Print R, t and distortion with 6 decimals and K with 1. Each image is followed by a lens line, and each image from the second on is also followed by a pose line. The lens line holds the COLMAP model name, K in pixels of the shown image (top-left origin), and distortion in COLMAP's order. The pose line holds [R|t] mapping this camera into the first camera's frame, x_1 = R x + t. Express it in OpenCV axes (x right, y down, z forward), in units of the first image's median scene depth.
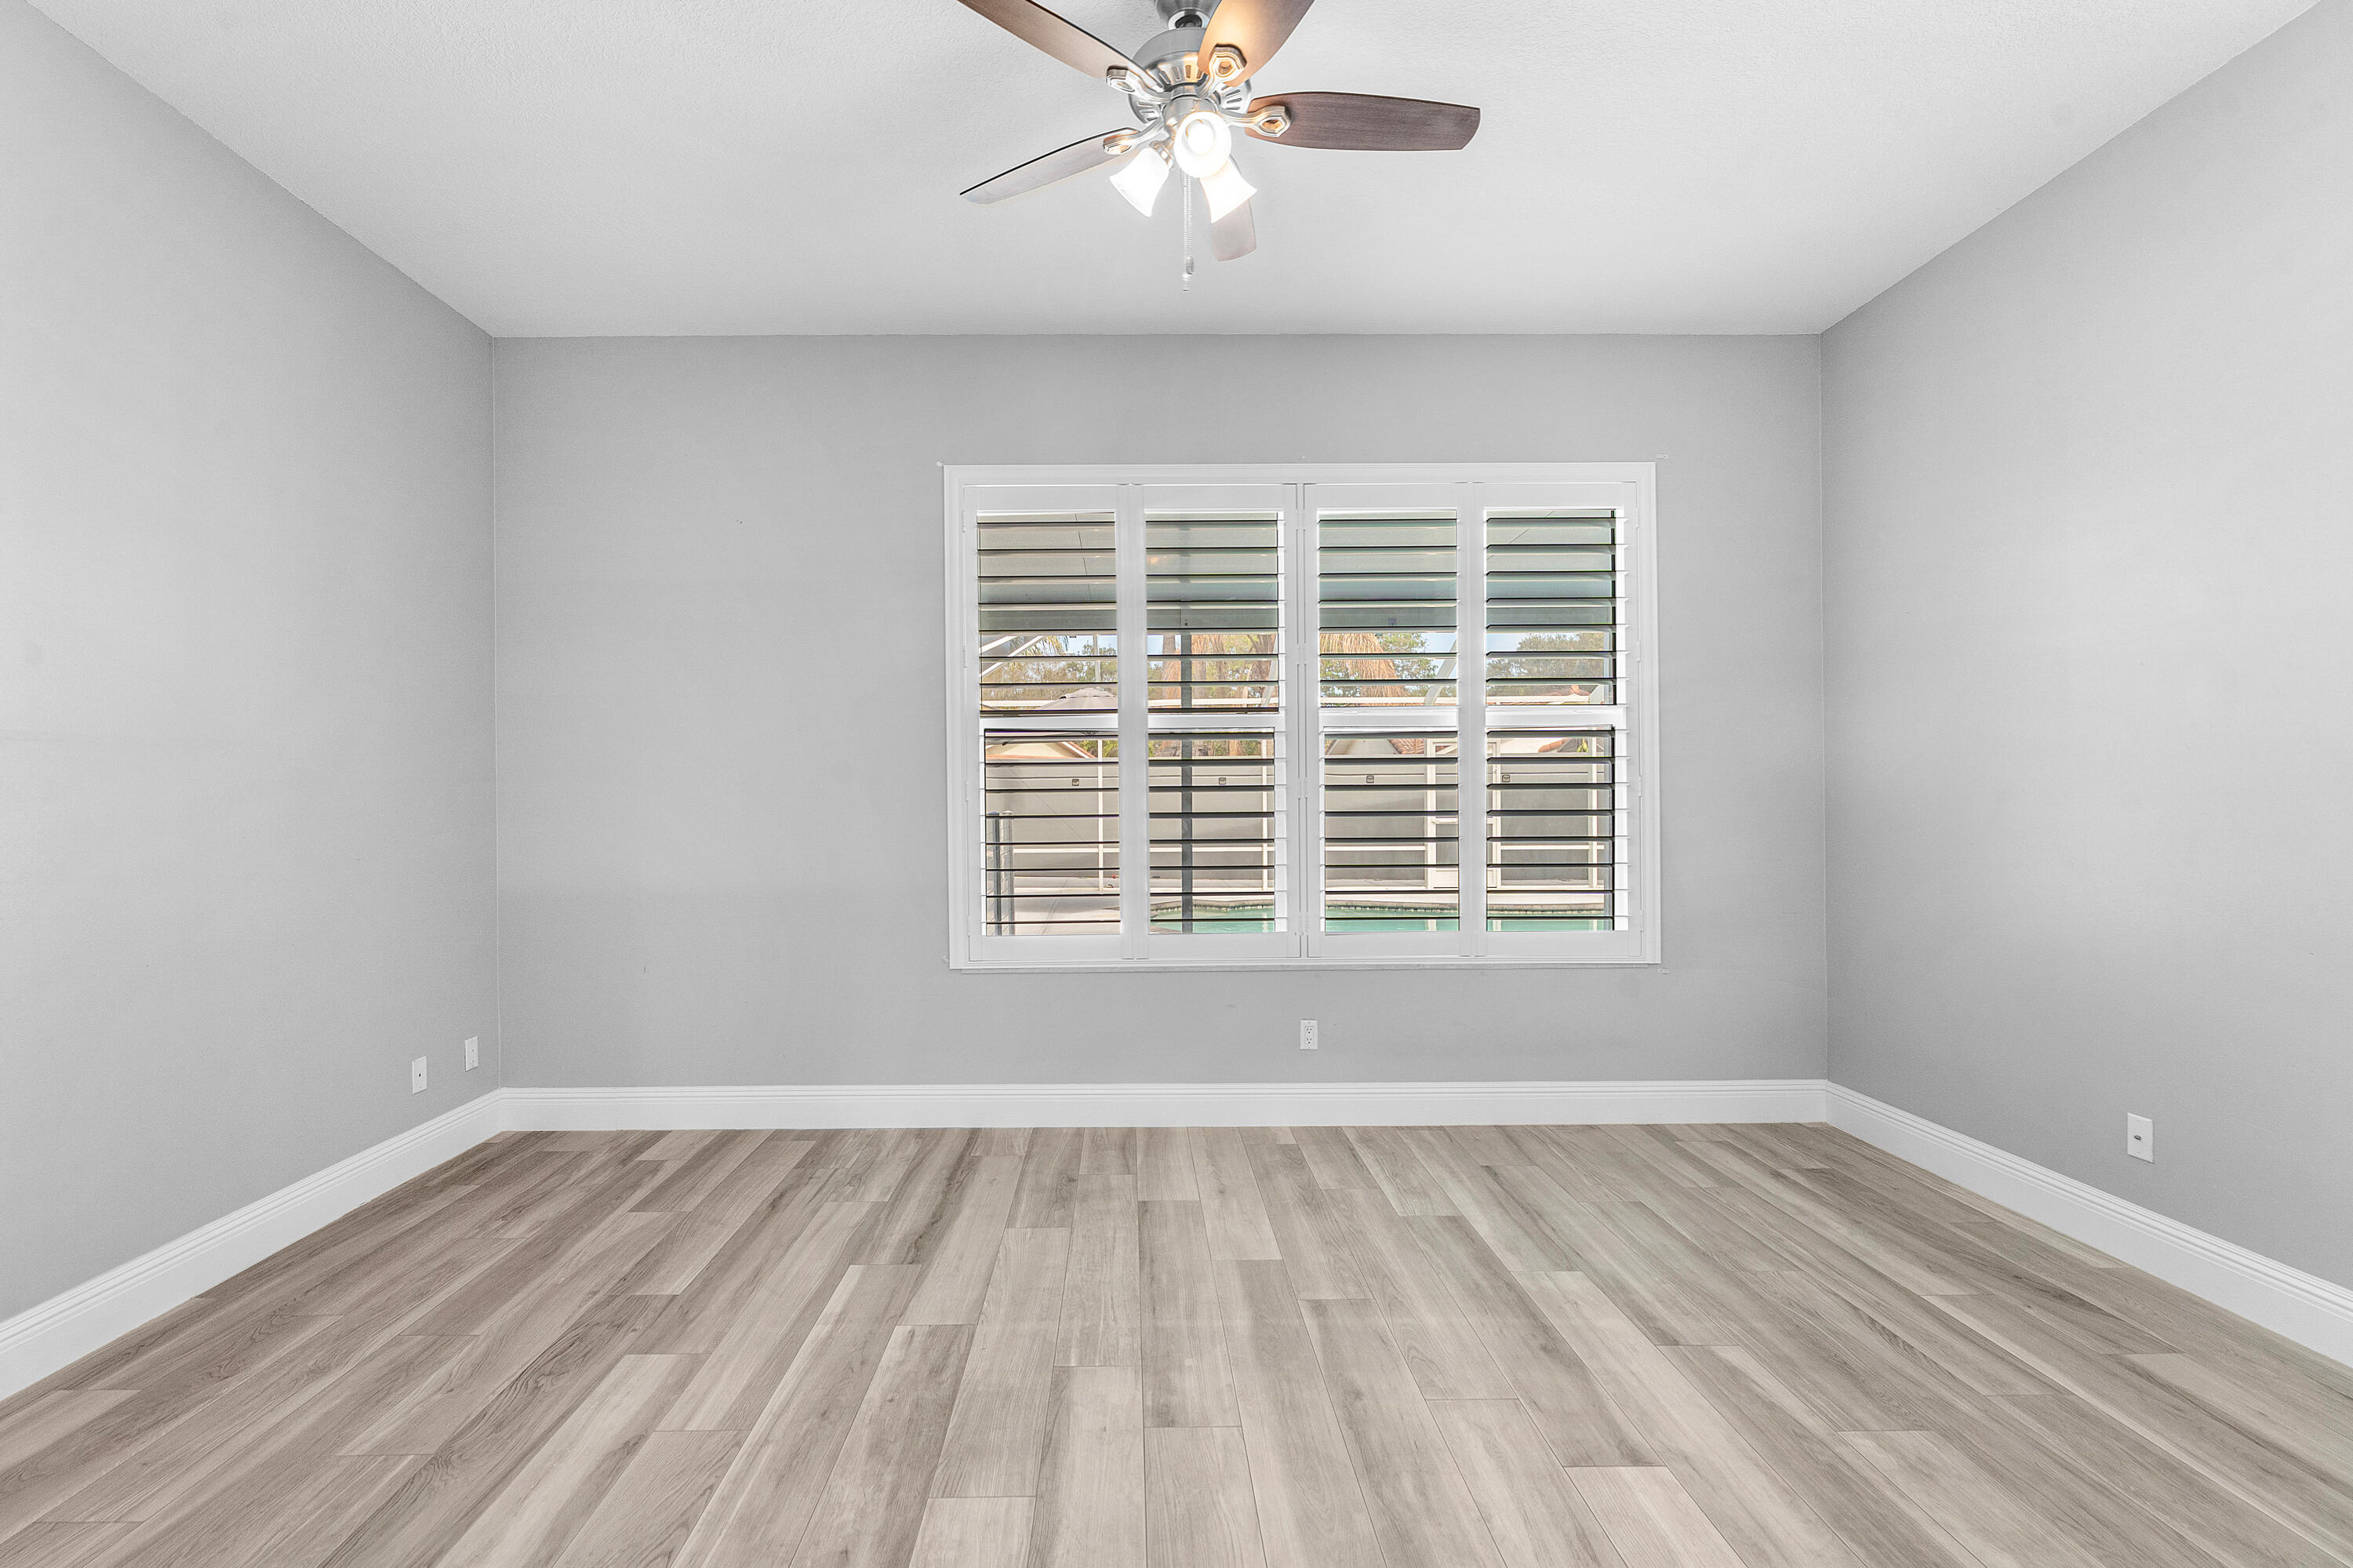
lens RADIAL K [[1093.2, 0, 1133.4], [0, 1093.2, 779.5], [0, 0, 1]] dist [-0.002465, -0.000674]
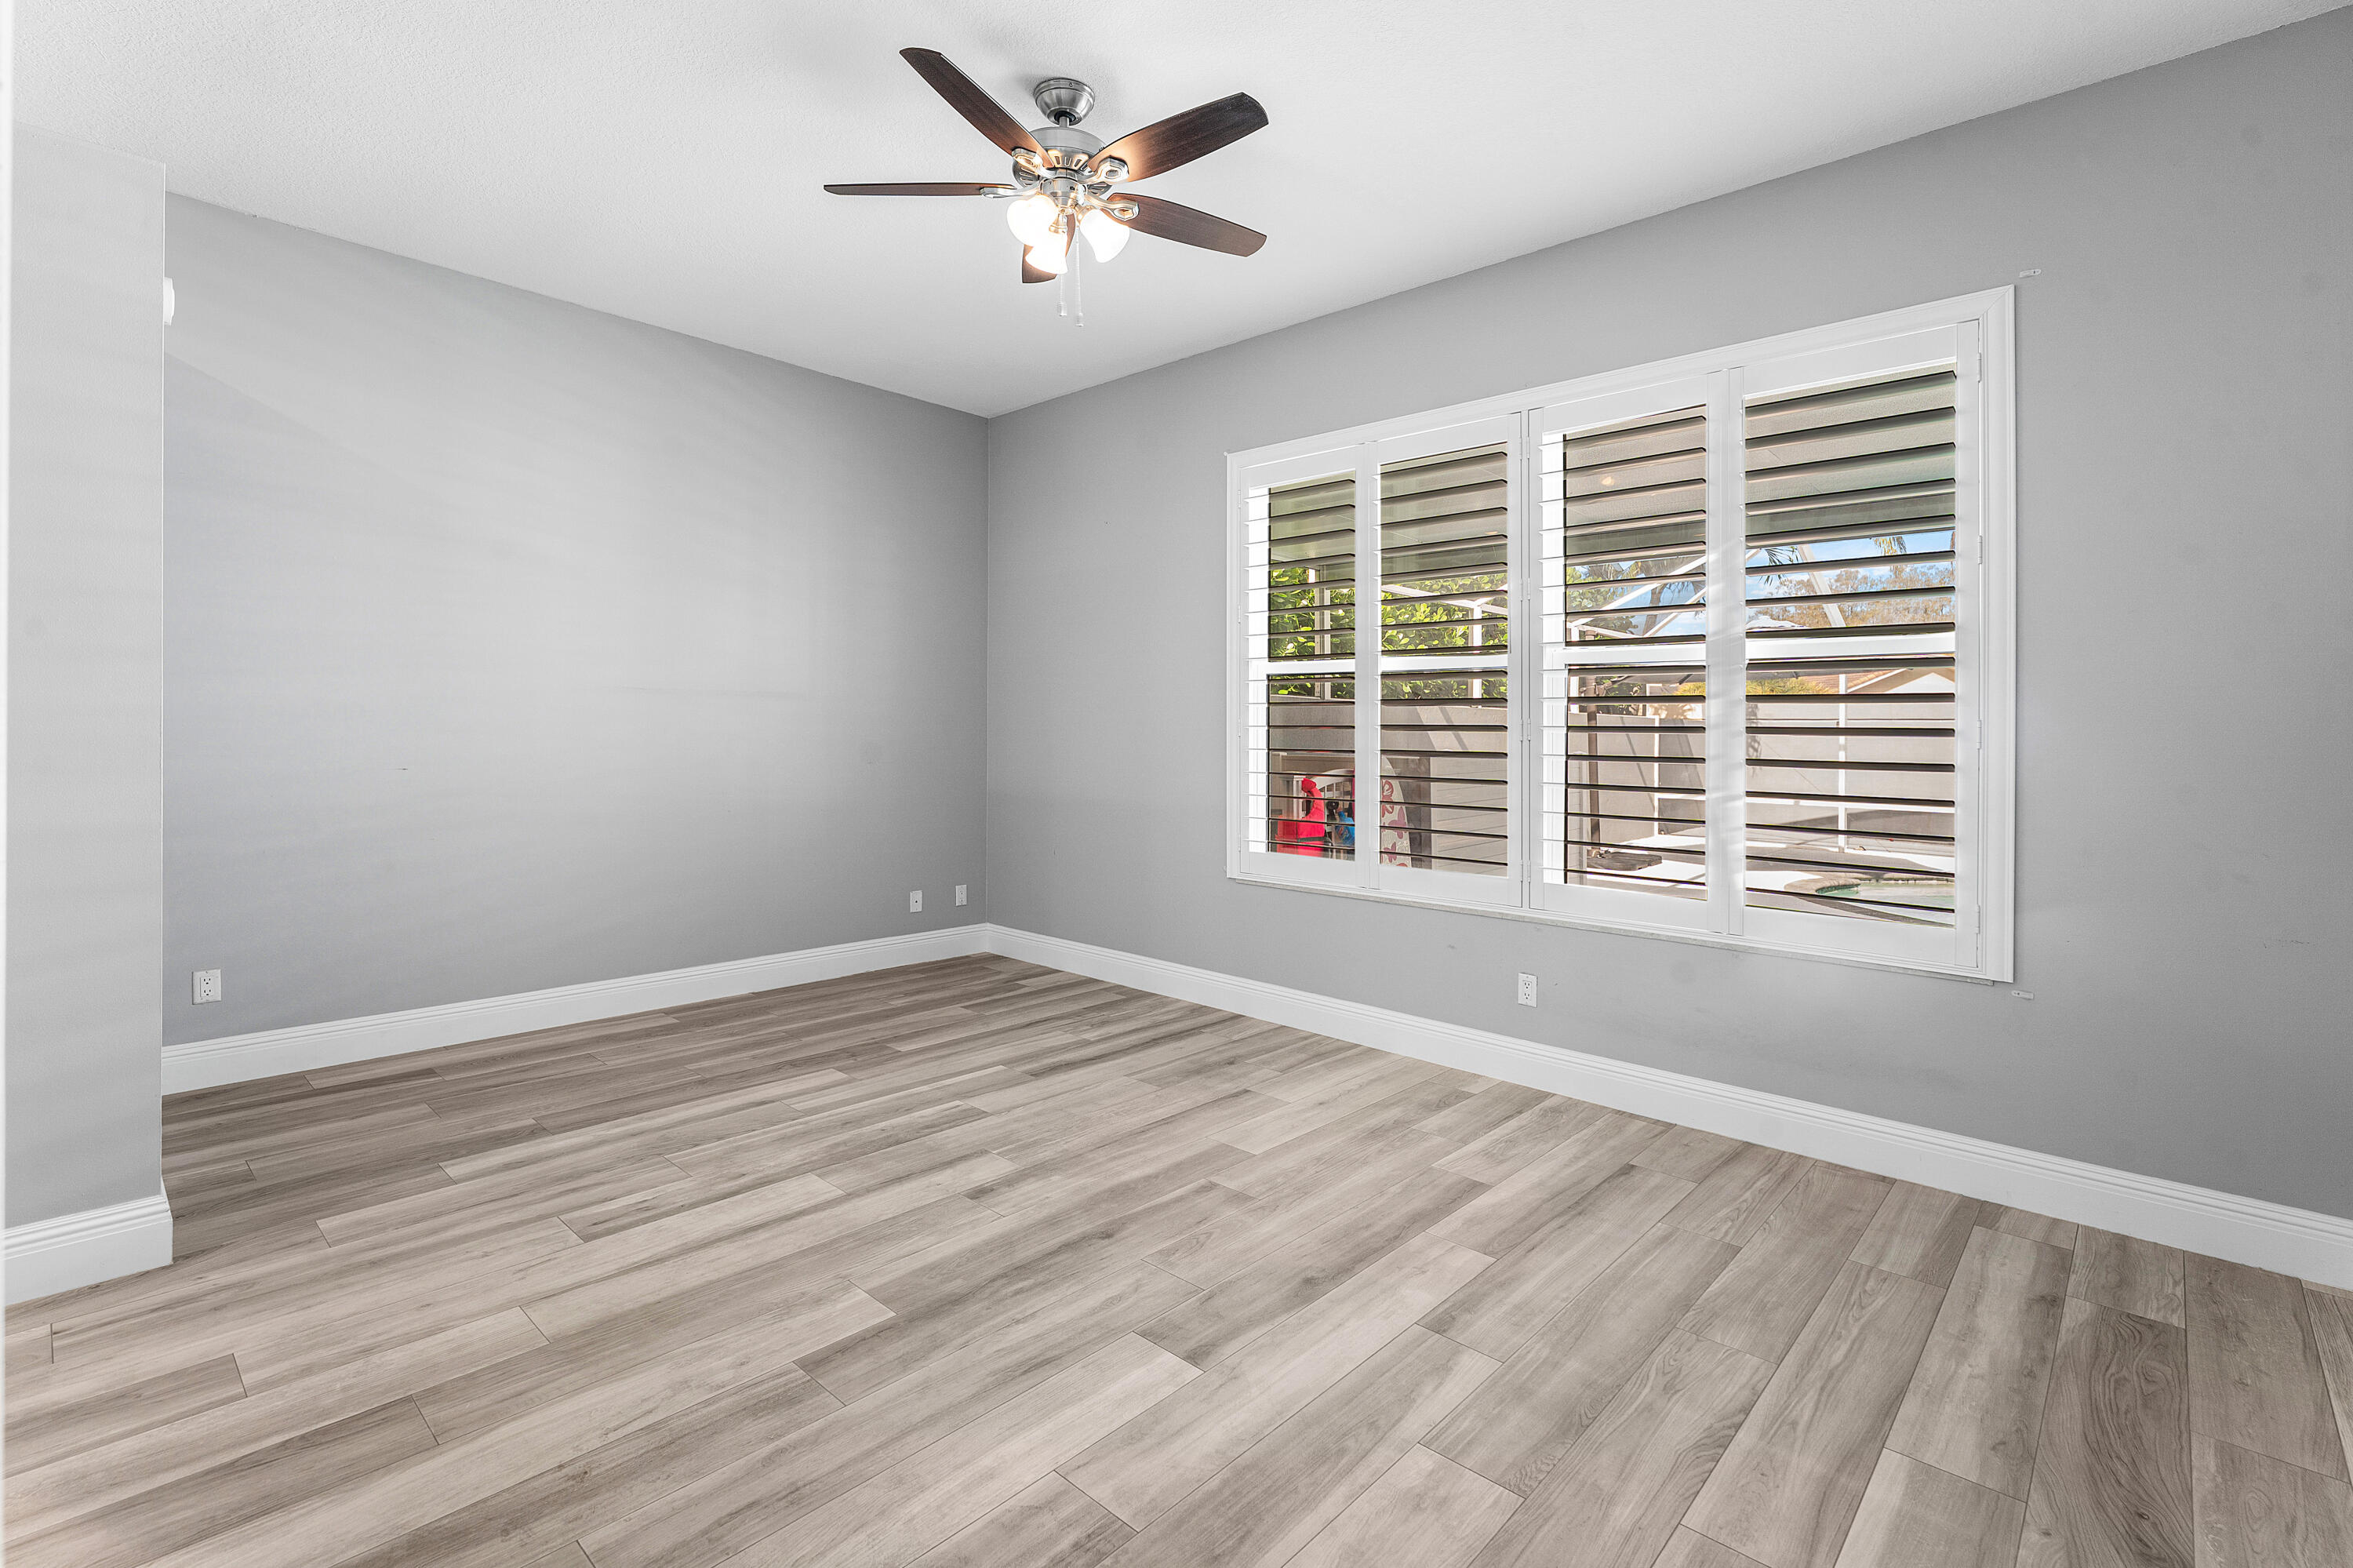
lens RADIAL K [[1082.5, 0, 1185.7], [0, 1082.5, 720.7], [0, 0, 1]] dist [-0.000021, -0.001112]
pose [[0.721736, 0.008817, -0.692112, 0.861396], [-0.009710, 0.999949, 0.002613, 0.001301], [0.692101, 0.004835, 0.721785, 0.169761]]
